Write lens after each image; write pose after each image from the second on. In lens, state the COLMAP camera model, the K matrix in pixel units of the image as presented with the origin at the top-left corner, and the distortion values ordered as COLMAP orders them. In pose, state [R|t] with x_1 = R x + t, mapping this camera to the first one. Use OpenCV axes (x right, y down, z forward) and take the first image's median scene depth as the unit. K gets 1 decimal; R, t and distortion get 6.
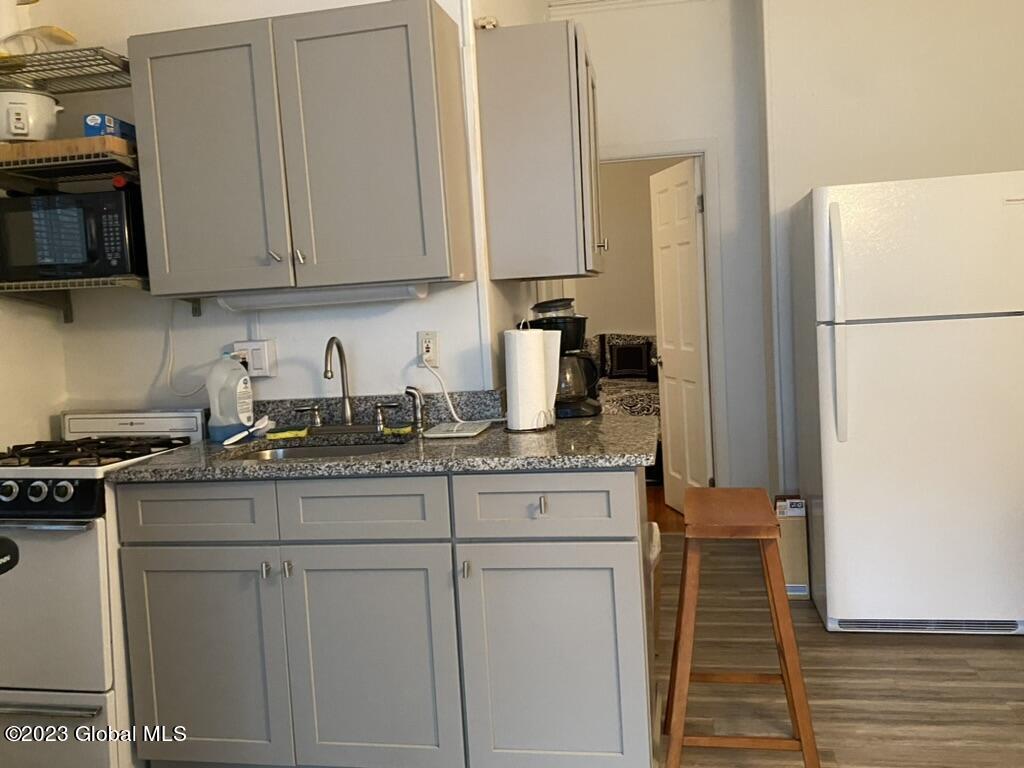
lens RADIAL K [[896.7, 0, 510.1], [0, 896.7, 370.6], [0, 0, 1]] dist [0.125509, -0.283200]
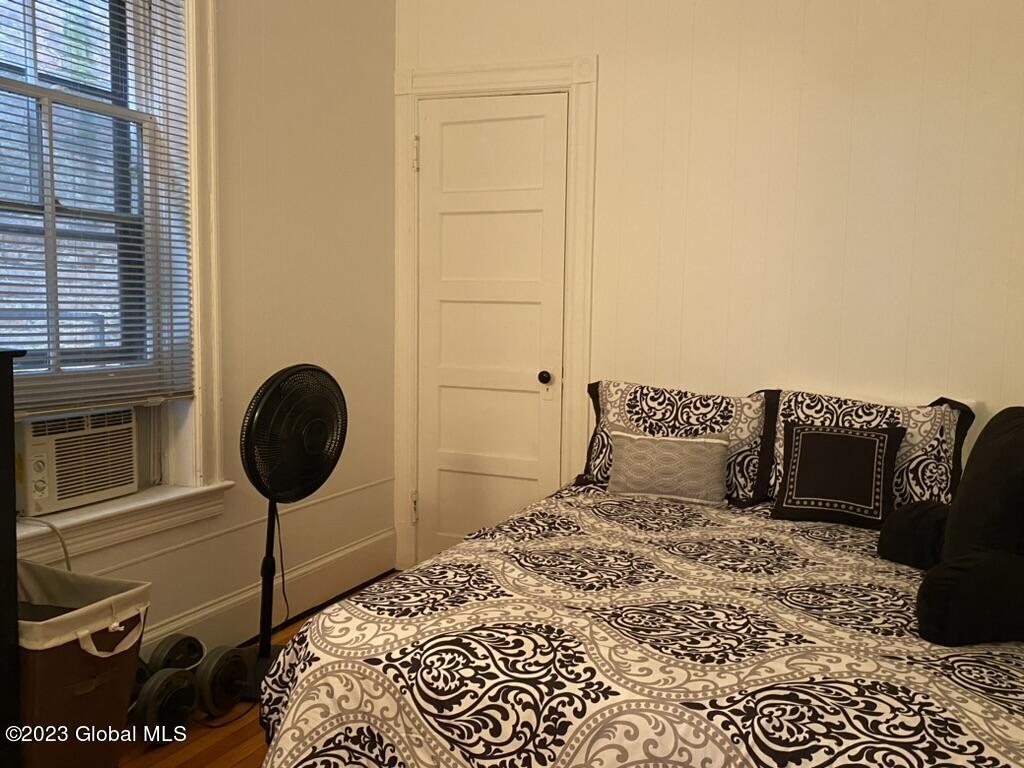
lens RADIAL K [[896.7, 0, 510.1], [0, 896.7, 370.6], [0, 0, 1]] dist [0.125509, -0.283200]
pose [[0.964275, 0.092668, -0.248167, 0.255873], [-0.091177, 0.995681, 0.017520, -0.130718], [0.248719, 0.005733, 0.968559, 1.667533]]
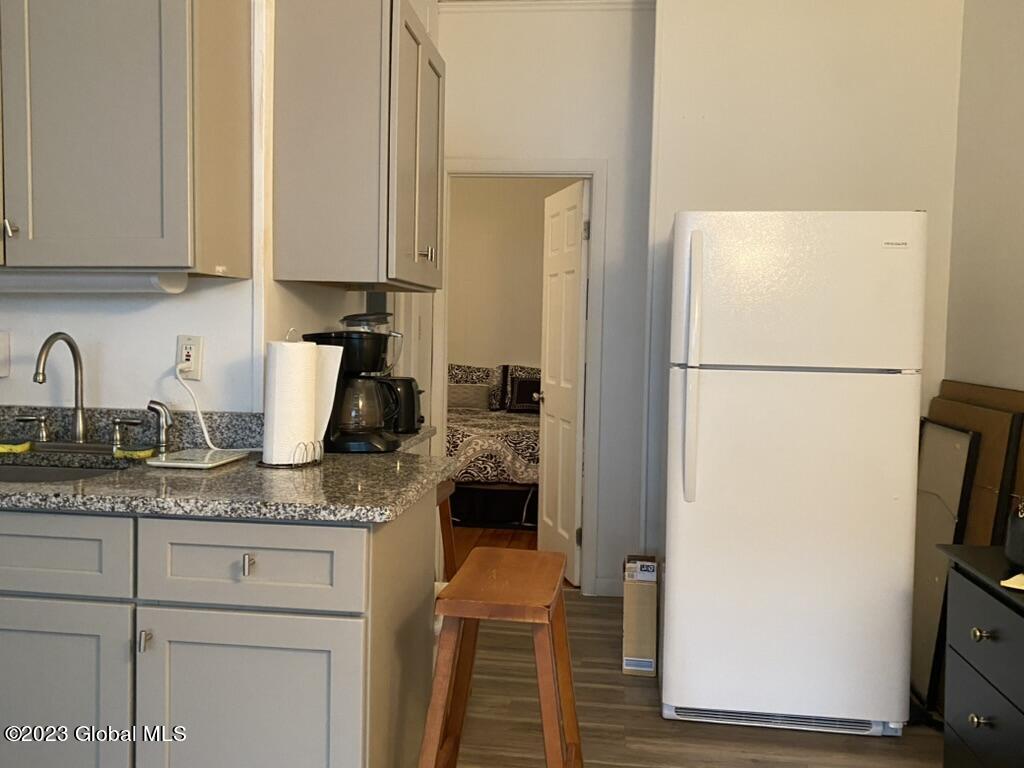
lens RADIAL K [[896.7, 0, 510.1], [0, 896.7, 370.6], [0, 0, 1]] dist [0.125509, -0.283200]
pose [[0.995443, 0.077673, 0.055319, 0.158939], [-0.075802, 0.996503, -0.035154, -0.005018], [-0.057857, 0.030801, 0.997850, 0.157580]]
